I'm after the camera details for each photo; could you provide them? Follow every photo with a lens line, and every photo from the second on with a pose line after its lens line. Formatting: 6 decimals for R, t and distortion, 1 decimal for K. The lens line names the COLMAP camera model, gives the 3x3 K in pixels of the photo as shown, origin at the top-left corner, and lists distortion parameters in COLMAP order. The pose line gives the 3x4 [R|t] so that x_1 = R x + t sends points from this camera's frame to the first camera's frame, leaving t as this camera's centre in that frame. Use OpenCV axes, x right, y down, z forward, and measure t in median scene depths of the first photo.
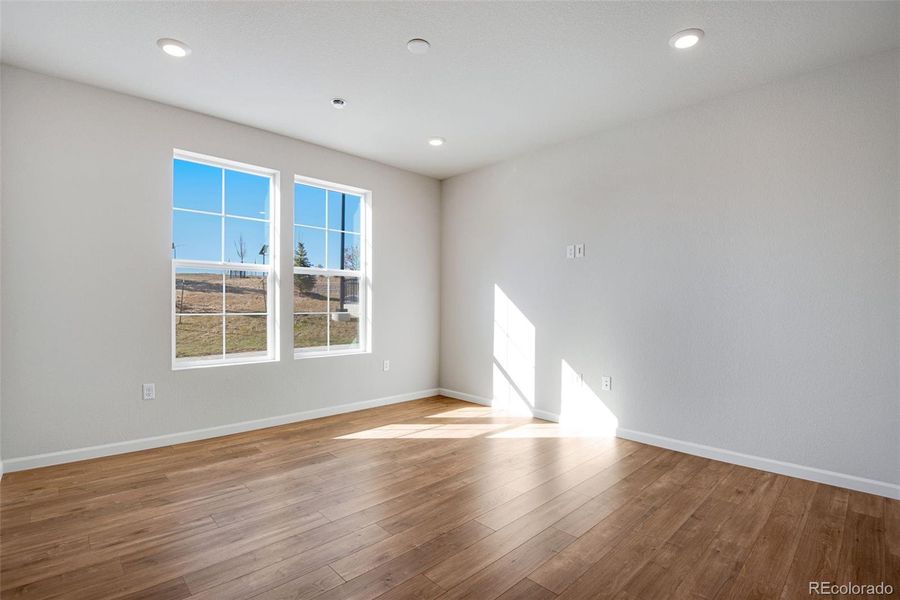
lens RADIAL K [[423.3, 0, 449.7], [0, 423.3, 319.7], [0, 0, 1]] dist [-0.001432, -0.000183]
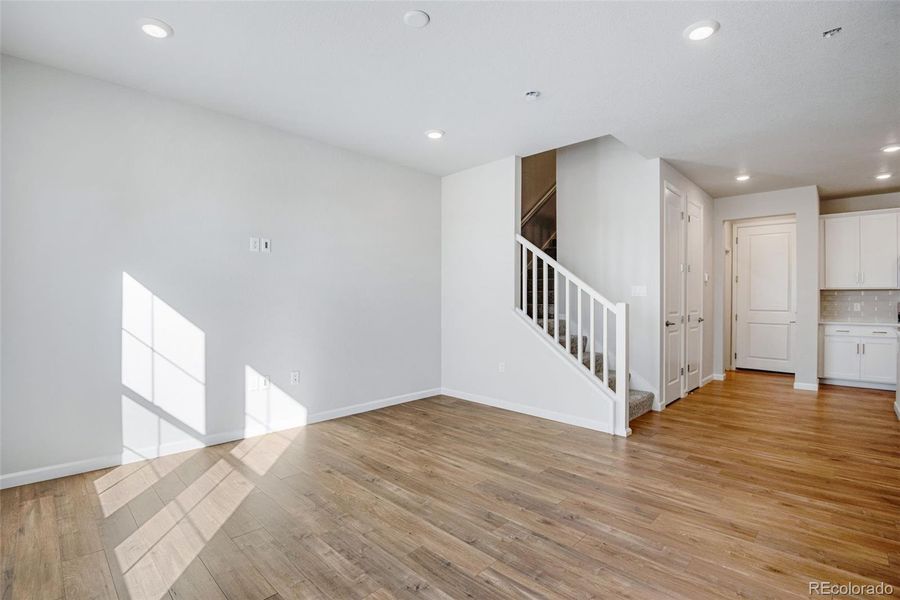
lens RADIAL K [[413.4, 0, 441.5], [0, 413.4, 302.2], [0, 0, 1]] dist [0.002357, -0.024363]
pose [[-0.025269, -0.008334, 0.999646, -0.597599], [0.034077, 0.999377, 0.009194, -0.029304], [-0.999100, 0.034297, -0.024969, 0.605632]]
